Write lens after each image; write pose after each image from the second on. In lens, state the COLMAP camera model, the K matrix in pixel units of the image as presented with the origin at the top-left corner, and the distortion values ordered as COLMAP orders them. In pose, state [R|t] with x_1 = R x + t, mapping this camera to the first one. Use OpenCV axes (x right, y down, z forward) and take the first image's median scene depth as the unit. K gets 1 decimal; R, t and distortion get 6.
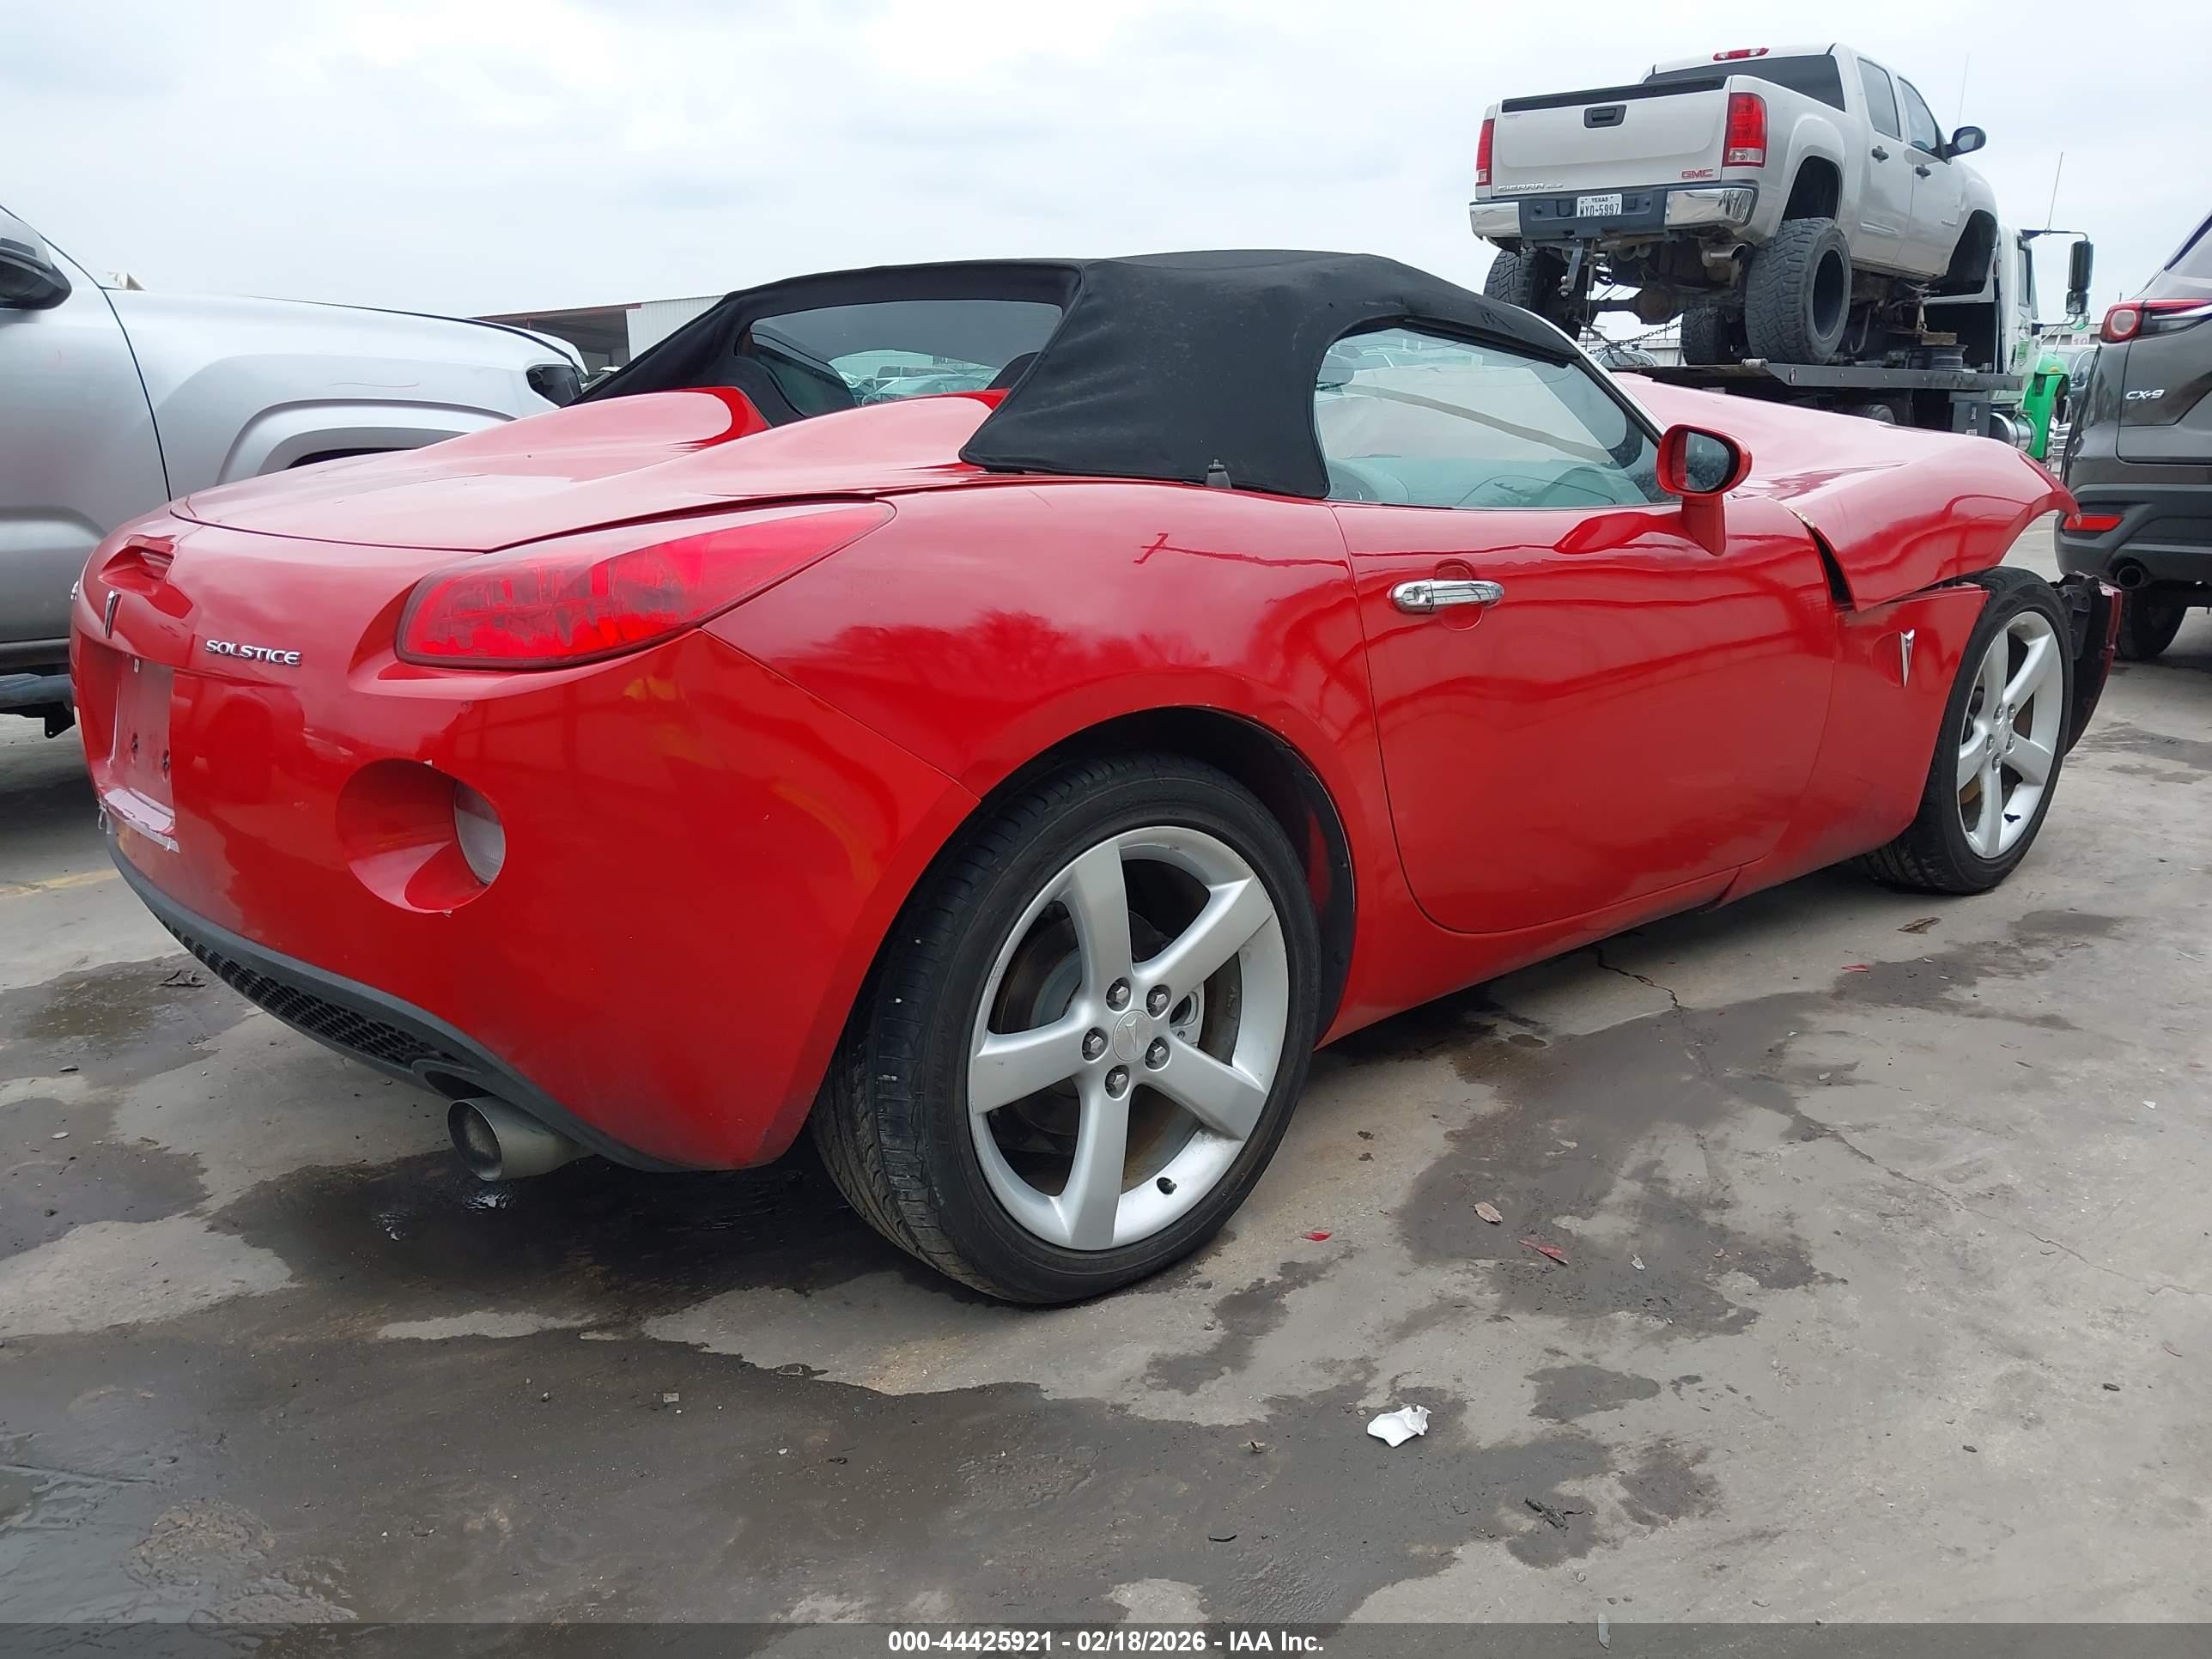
lens RADIAL K [[1771.2, 0, 1034.8], [0, 1771.2, 742.9], [0, 0, 1]] dist [0.008420, -0.019545]
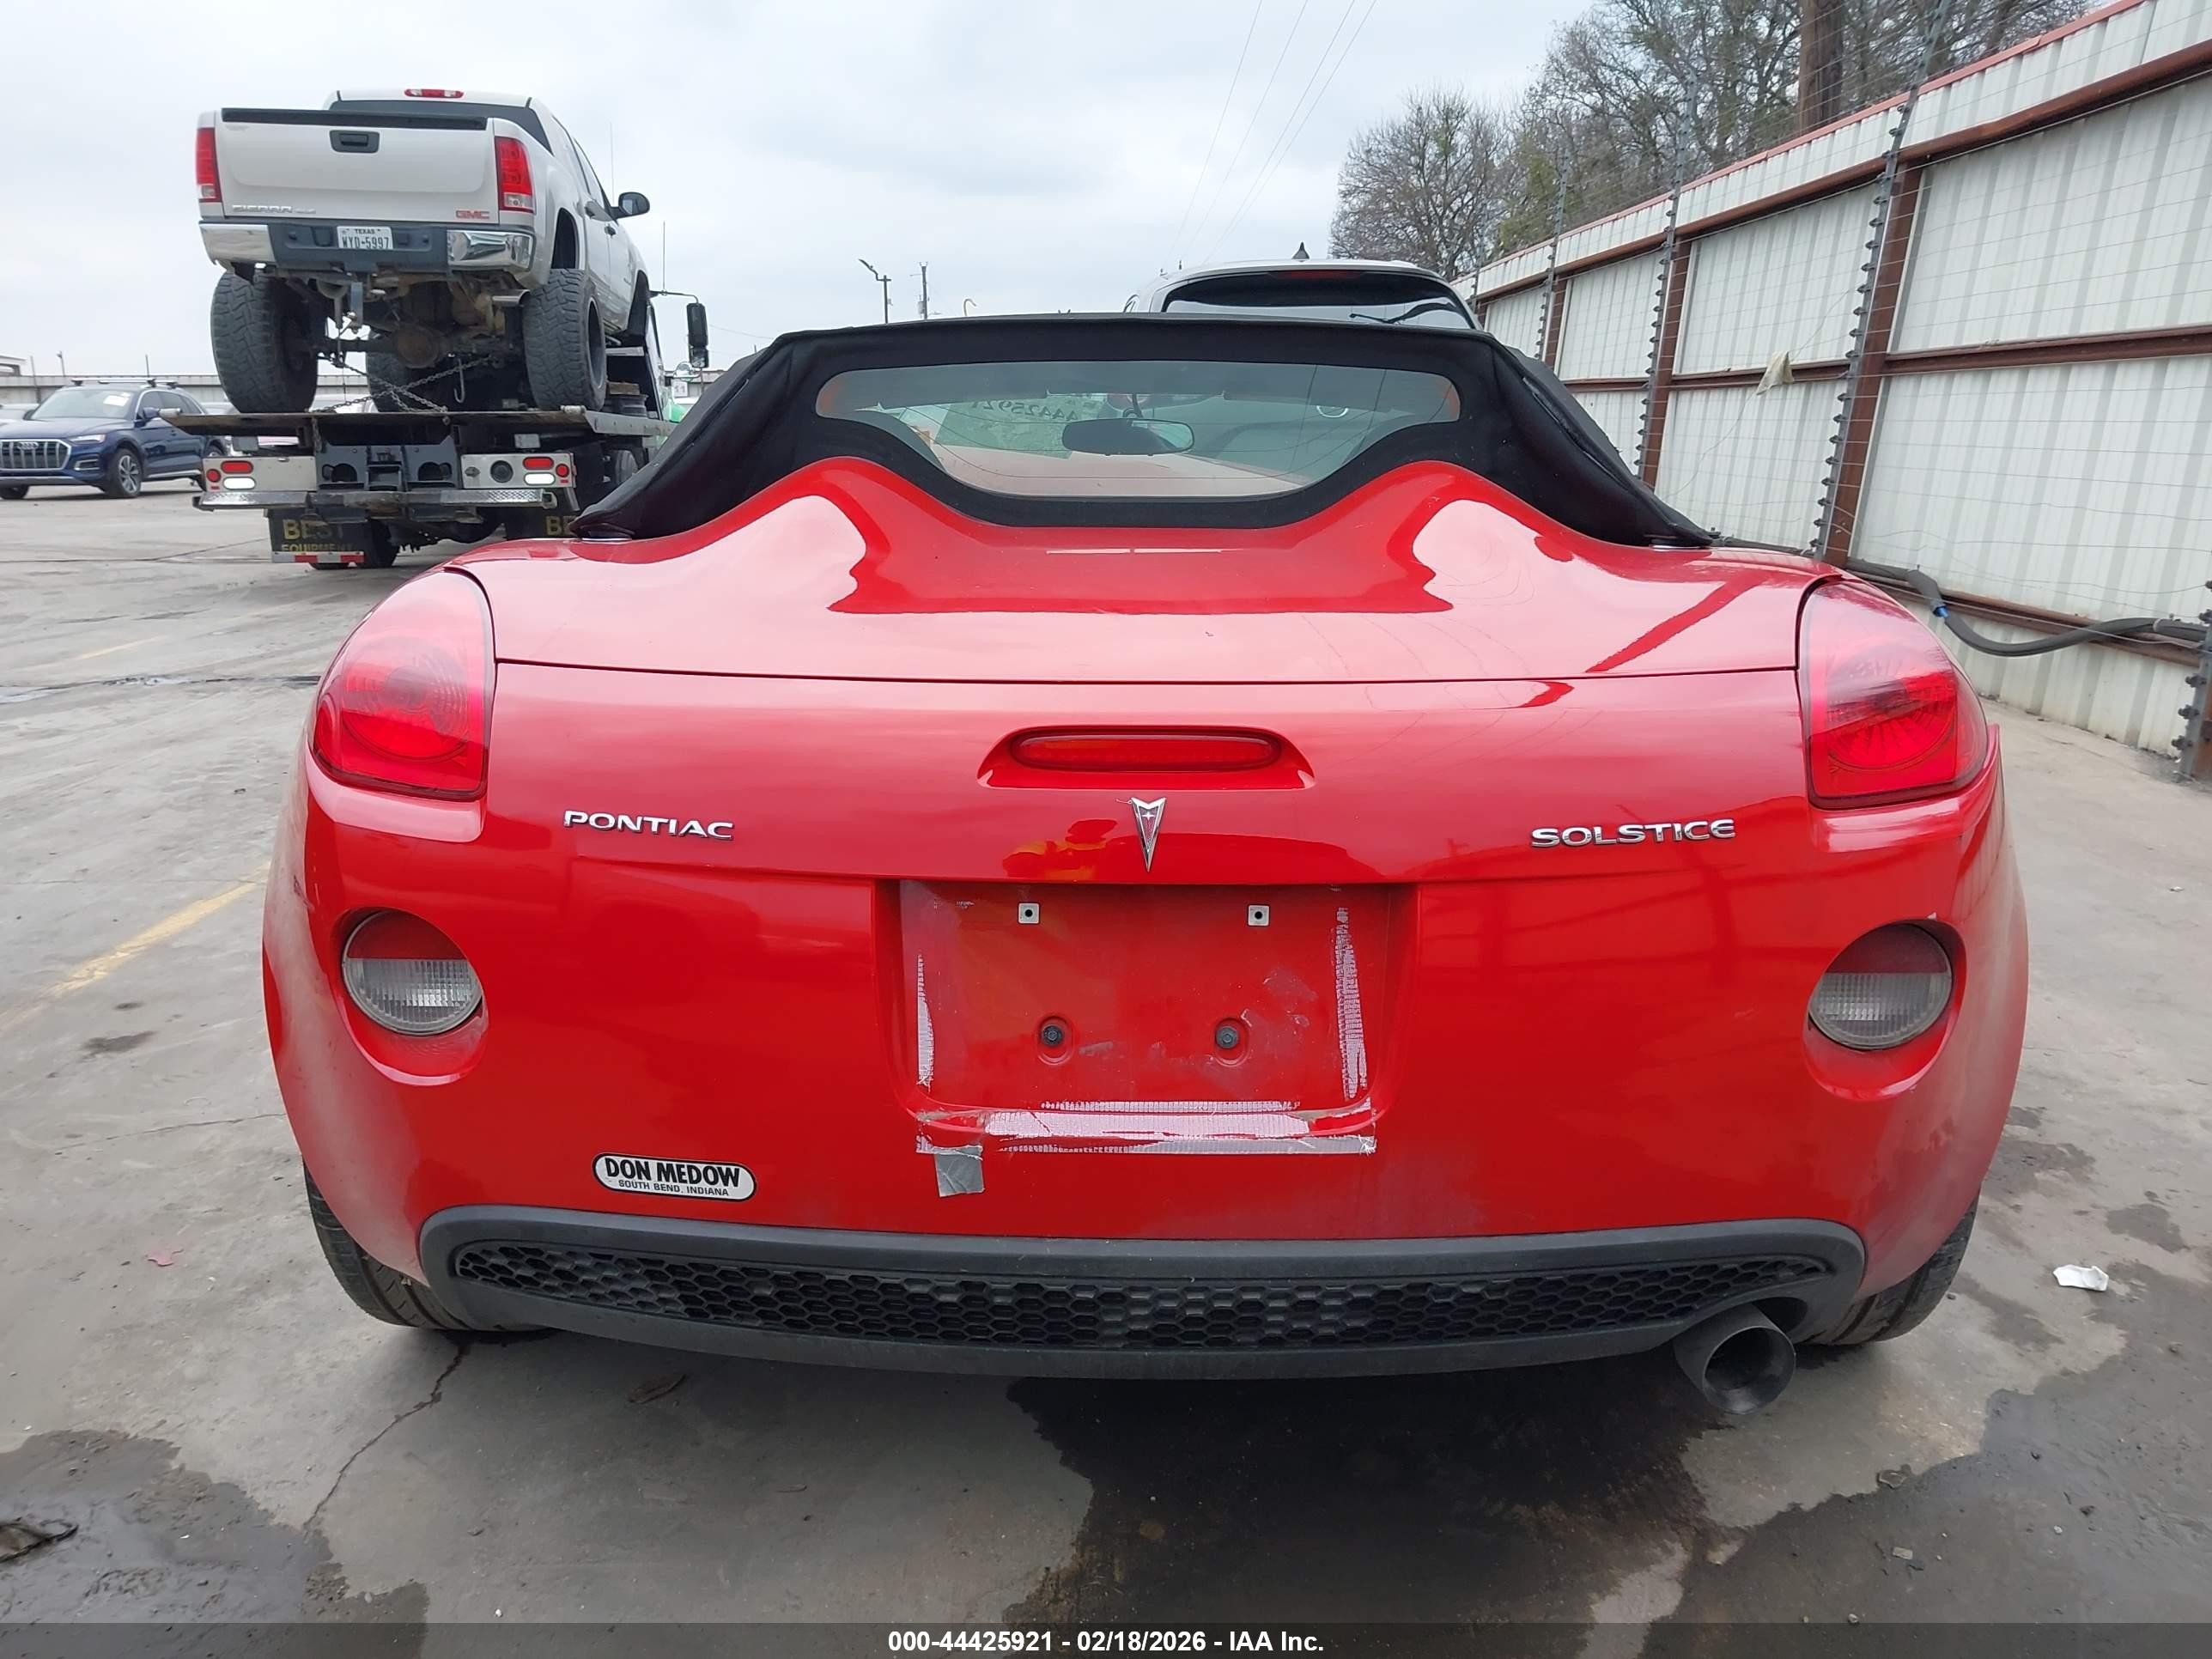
lens RADIAL K [[1771.2, 0, 1096.8], [0, 1771.2, 808.4], [0, 0, 1]] dist [0.008420, -0.019545]
pose [[0.659406, -0.146452, 0.737385, -0.169145], [0.136601, 0.987855, 0.074043, -0.021627], [-0.739273, 0.051903, 0.671403, 0.101929]]
